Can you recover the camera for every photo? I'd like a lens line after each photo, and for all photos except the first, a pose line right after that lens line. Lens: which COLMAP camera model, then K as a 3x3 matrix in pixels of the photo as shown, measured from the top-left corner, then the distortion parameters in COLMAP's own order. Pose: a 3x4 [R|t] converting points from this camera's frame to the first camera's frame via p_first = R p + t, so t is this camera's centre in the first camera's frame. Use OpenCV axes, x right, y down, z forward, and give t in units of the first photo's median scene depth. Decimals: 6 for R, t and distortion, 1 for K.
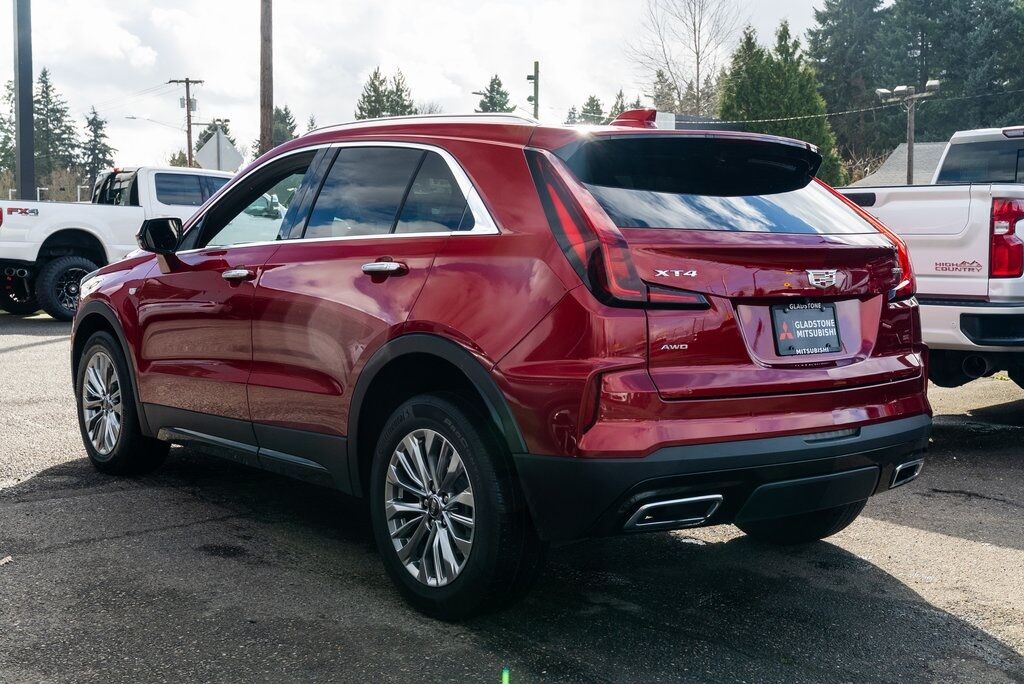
lens RADIAL K [[1299.3, 0, 510.9], [0, 1299.3, 338.5], [0, 0, 1]] dist [0.011760, 0.017953]
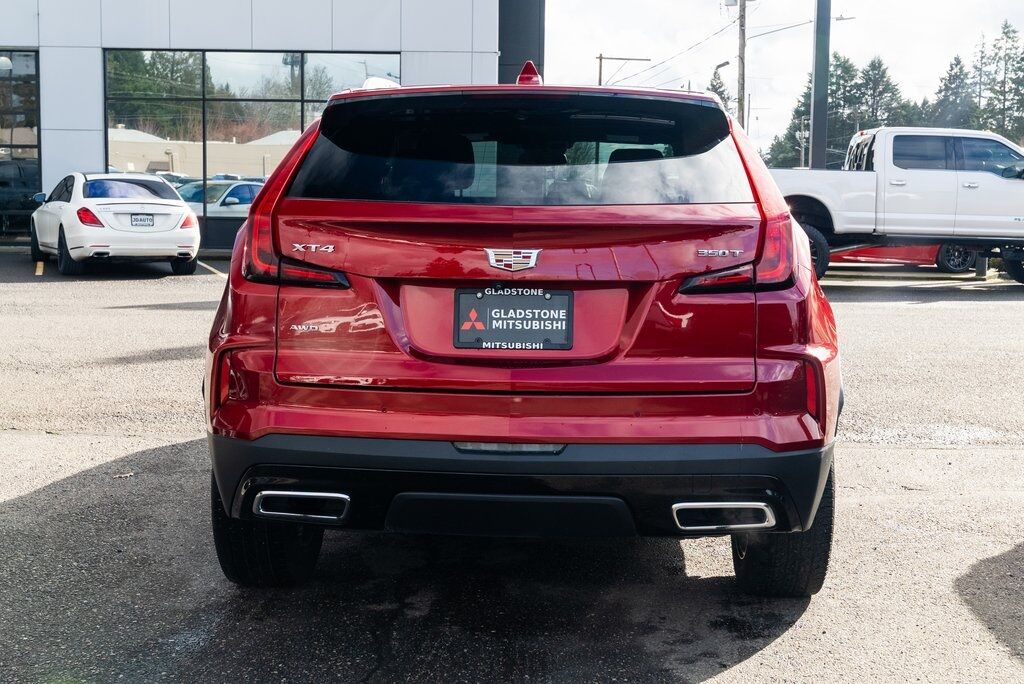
lens RADIAL K [[1346.6, 0, 492.5], [0, 1346.6, 344.7], [0, 0, 1]] dist [0.013343, 0.089358]
pose [[0.745616, 0.072151, -0.662459, 0.790856], [-0.054162, 0.997394, 0.047669, -0.031502], [0.664171, 0.000338, 0.747580, 0.342857]]
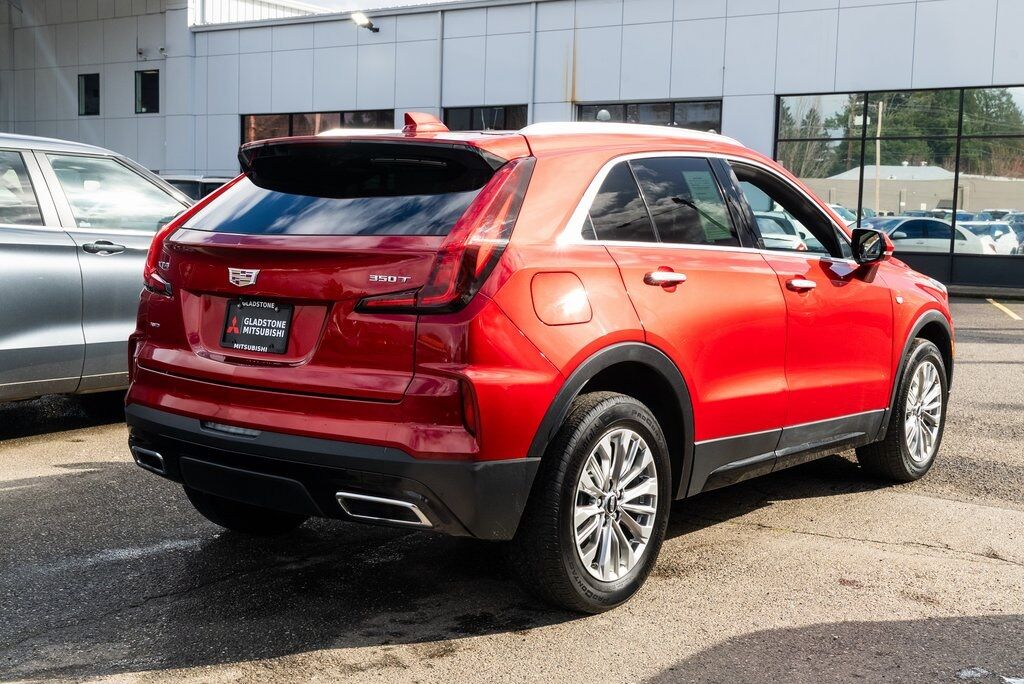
lens RADIAL K [[1277.6, 0, 509.3], [0, 1277.6, 343.2], [0, 0, 1]] dist [0.004600, -0.012304]
pose [[0.244943, 0.092588, -0.965106, 1.250443], [-0.093764, 0.993026, 0.071469, -0.085084], [0.964993, 0.072986, 0.251917, 0.937570]]
